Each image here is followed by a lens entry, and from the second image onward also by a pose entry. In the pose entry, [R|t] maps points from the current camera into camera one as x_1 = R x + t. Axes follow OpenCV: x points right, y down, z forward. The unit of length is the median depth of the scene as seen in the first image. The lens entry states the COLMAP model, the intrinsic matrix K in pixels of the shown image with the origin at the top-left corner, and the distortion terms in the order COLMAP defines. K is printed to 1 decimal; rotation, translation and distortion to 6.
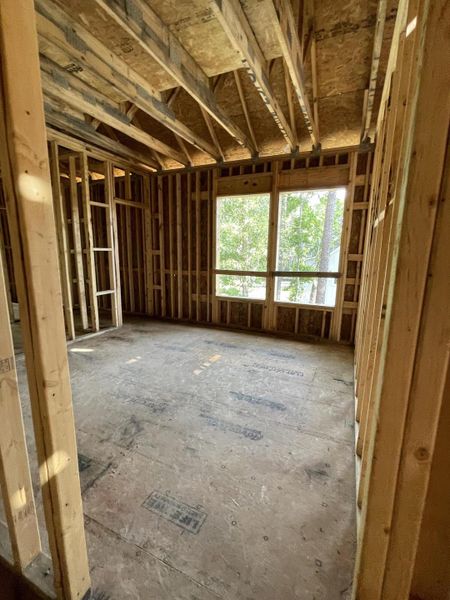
lens RADIAL K [[256.1, 0, 227.6], [0, 256.1, 300.2], [0, 0, 1]] dist [-0.012841, -0.000012]
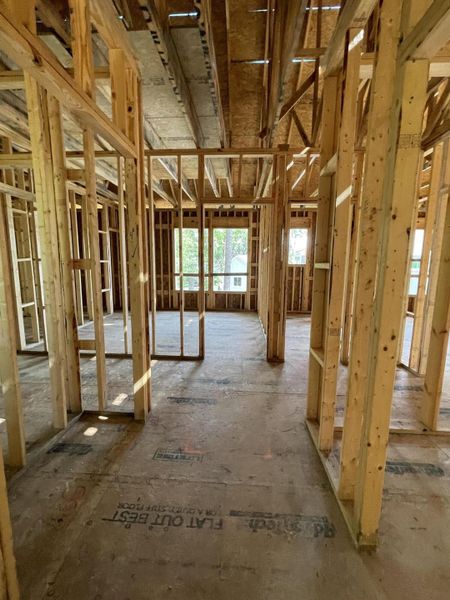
lens RADIAL K [[256.1, 0, 223.4], [0, 256.1, 299.8], [0, 0, 1]] dist [-0.012841, -0.000012]
pose [[0.931000, -0.060266, 0.360009, -0.404625], [0.070942, 0.997344, -0.016502, 0.104825], [-0.358059, 0.040904, 0.932803, -0.663961]]
